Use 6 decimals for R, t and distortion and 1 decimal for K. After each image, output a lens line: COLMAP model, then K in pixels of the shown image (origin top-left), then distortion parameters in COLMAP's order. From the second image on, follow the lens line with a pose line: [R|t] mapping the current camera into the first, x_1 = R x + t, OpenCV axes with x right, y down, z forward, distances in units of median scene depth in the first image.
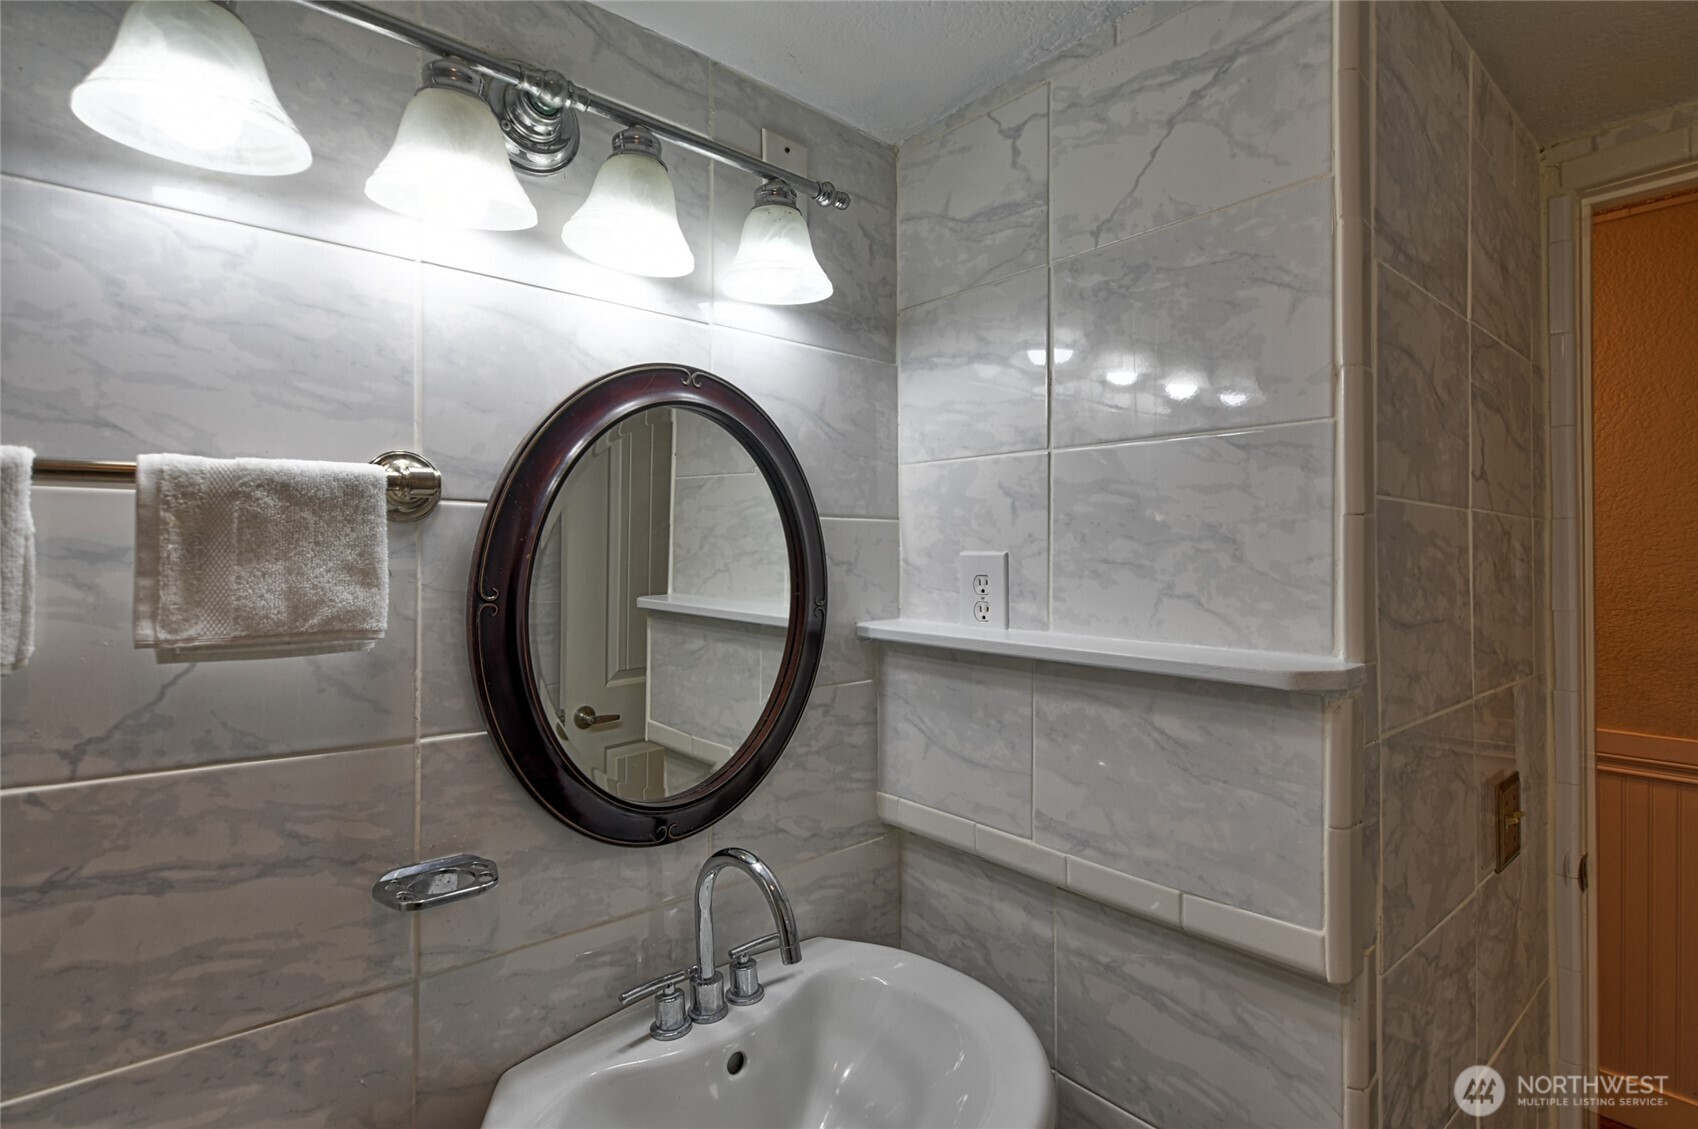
lens RADIAL K [[818.7, 0, 850.6], [0, 818.7, 554.4], [0, 0, 1]] dist [-0.008794, 0.001866]
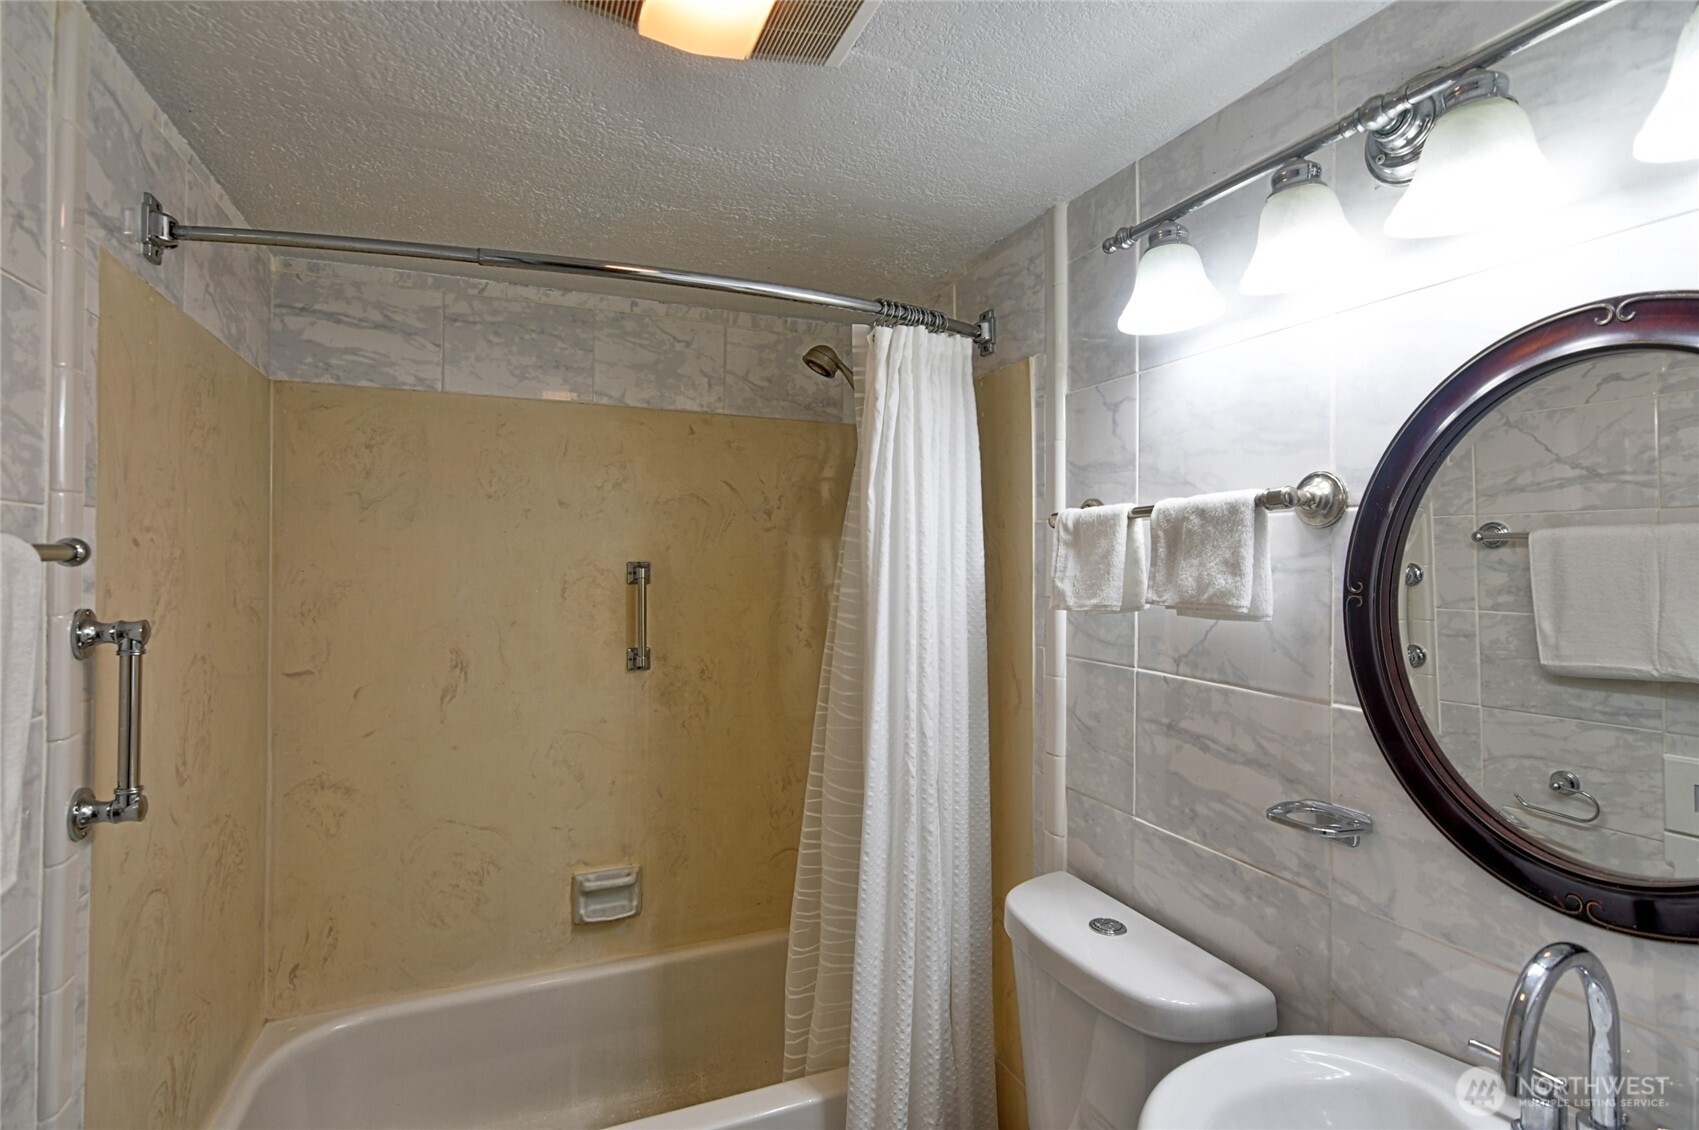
lens RADIAL K [[819.2, 0, 851.3], [0, 819.2, 557.3], [0, 0, 1]] dist [-0.008794, 0.001866]
pose [[-0.299545, -0.003803, -0.954075, 0.993503], [0.001521, 0.999989, -0.004463, 0.012283], [0.954081, -0.002788, -0.299536, 0.780736]]
